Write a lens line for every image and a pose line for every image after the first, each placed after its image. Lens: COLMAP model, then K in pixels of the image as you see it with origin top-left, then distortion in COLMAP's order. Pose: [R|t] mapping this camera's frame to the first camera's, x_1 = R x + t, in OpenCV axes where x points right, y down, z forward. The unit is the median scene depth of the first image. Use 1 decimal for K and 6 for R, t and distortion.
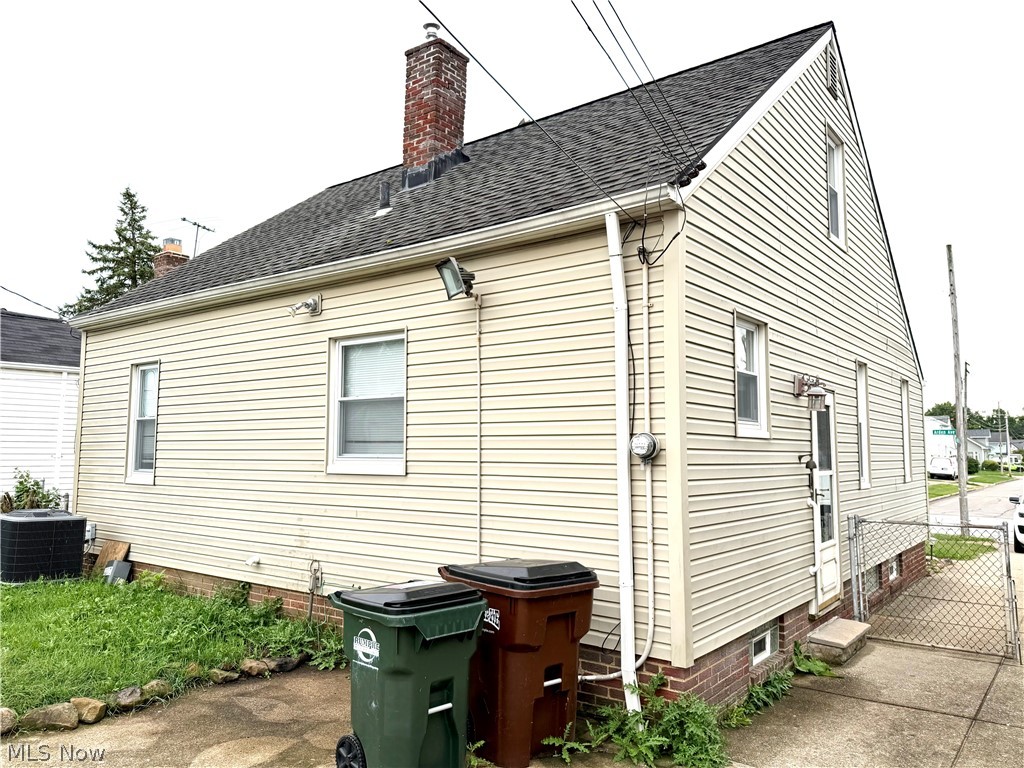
lens RADIAL K [[754.1, 0, 513.8], [0, 754.1, 381.7], [0, 0, 1]] dist [0.009478, -0.000994]
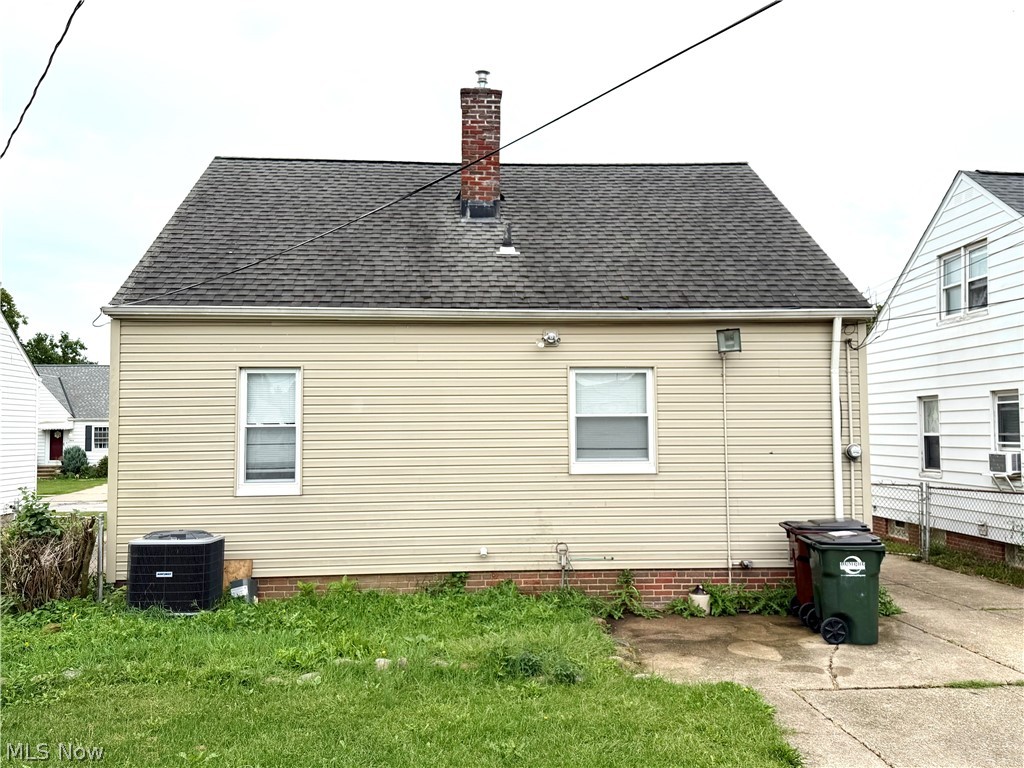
lens RADIAL K [[848.4, 0, 511.0], [0, 848.4, 385.3], [0, 0, 1]] dist [0.051621, -0.000403]
pose [[0.766496, 0.021735, 0.641881, -1.218248], [-0.044434, 0.998827, 0.019238, -0.048703], [-0.640710, -0.043267, 0.766563, -0.020684]]
